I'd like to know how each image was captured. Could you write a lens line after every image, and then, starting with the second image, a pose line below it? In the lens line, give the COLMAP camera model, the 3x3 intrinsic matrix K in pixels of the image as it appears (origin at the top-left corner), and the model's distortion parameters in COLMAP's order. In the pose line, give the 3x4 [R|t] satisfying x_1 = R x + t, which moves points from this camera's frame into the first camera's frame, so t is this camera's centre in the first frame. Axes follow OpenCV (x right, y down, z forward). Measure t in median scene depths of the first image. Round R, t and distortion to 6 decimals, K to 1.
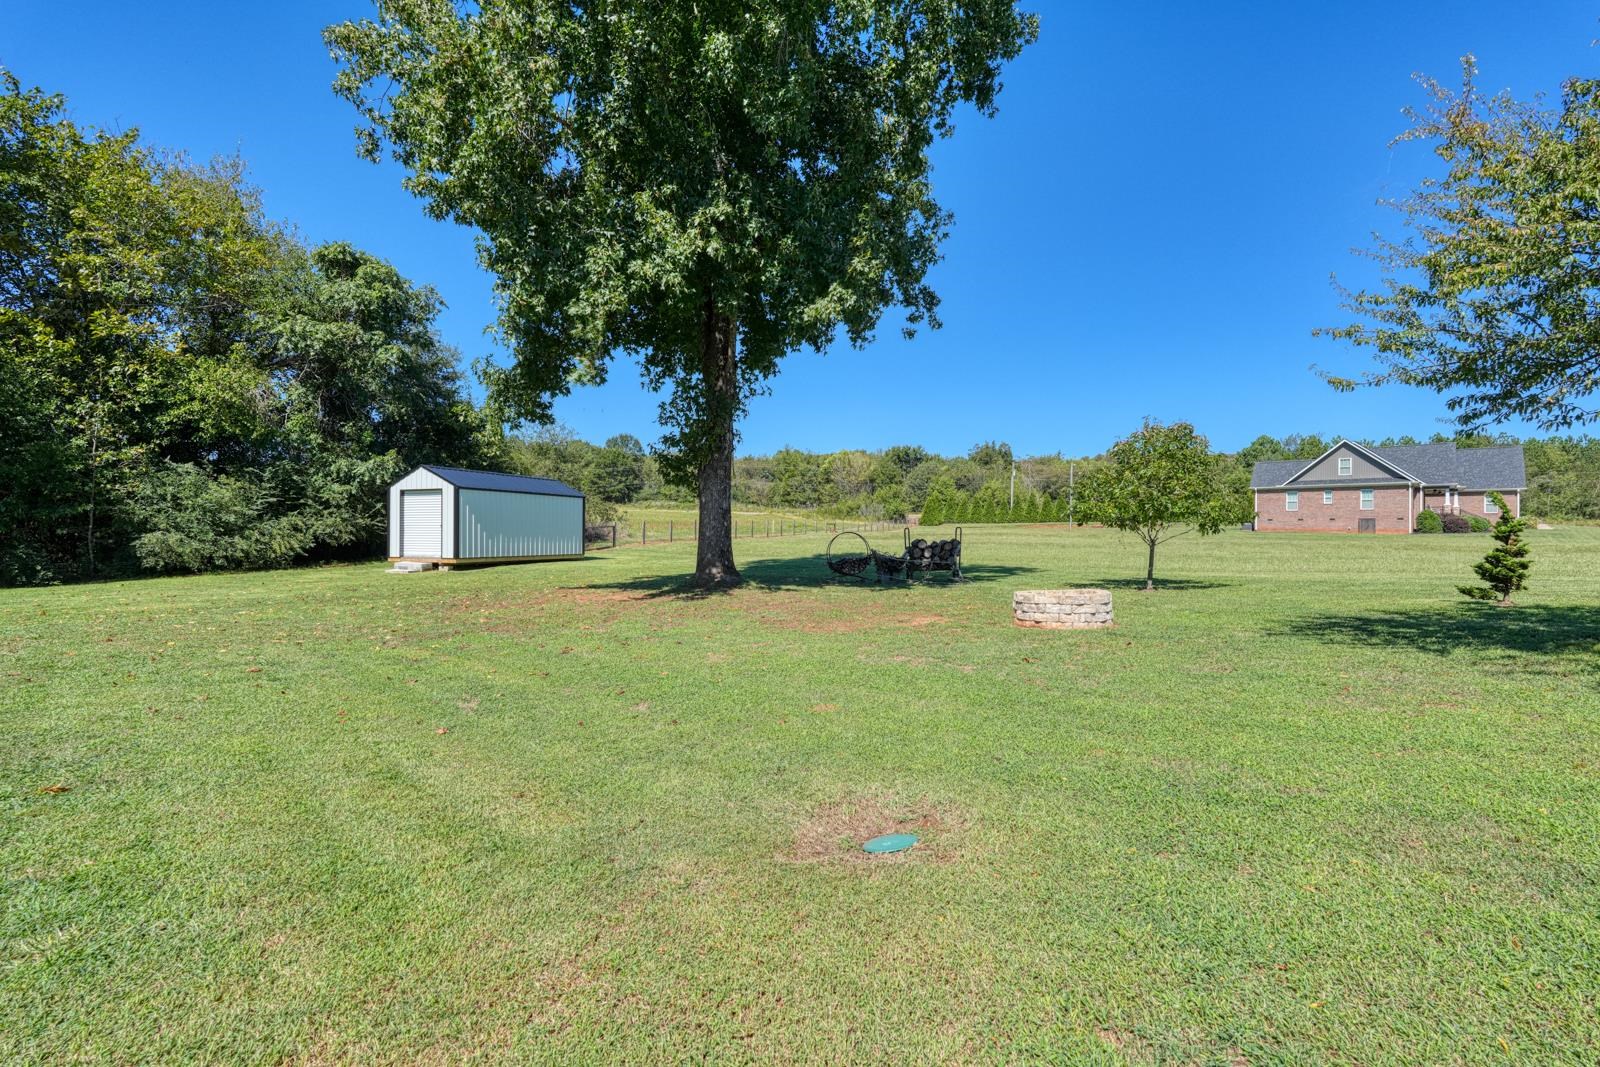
lens RADIAL K [[693.3, 0, 811.4], [0, 693.3, 532.1], [0, 0, 1]] dist [0.001436, 0.000228]
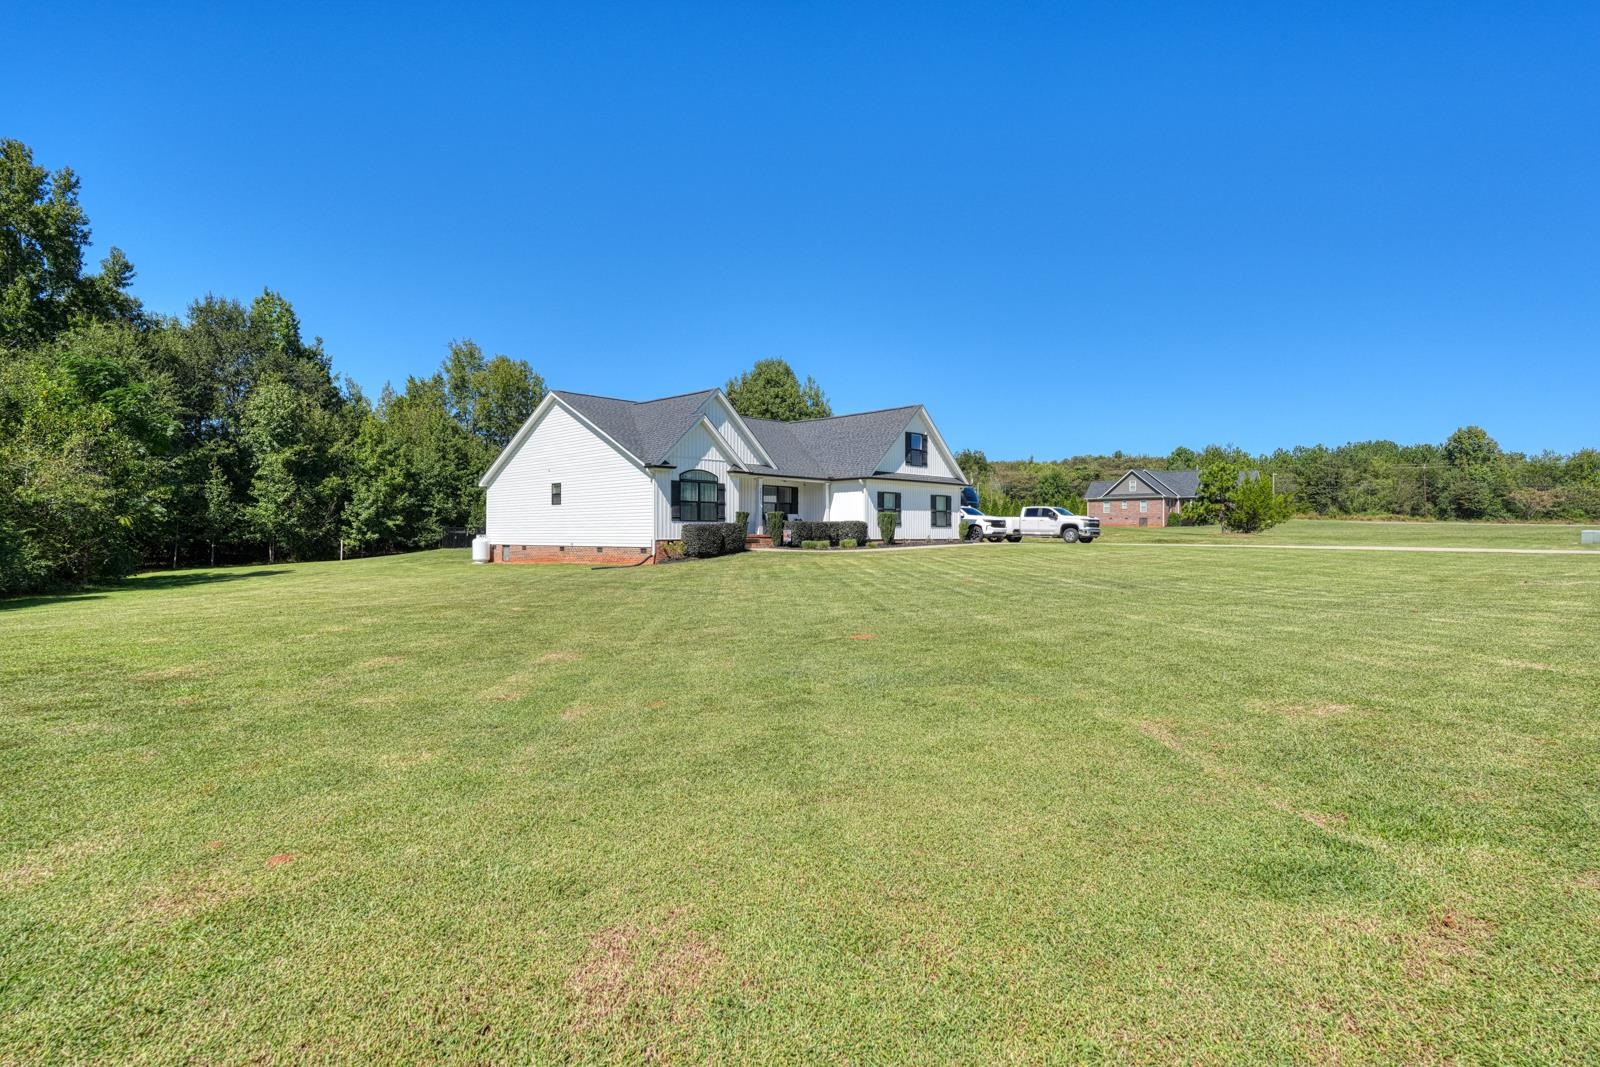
lens RADIAL K [[832.9, 0, 800.0], [0, 832.9, 533.5], [0, 0, 1]] dist [-0.000137, -0.000024]
pose [[0.999256, -0.010025, -0.037249, 0.059161], [0.010215, 0.999936, 0.004896, -0.000062], [0.037197, -0.005273, 0.999294, -0.935998]]
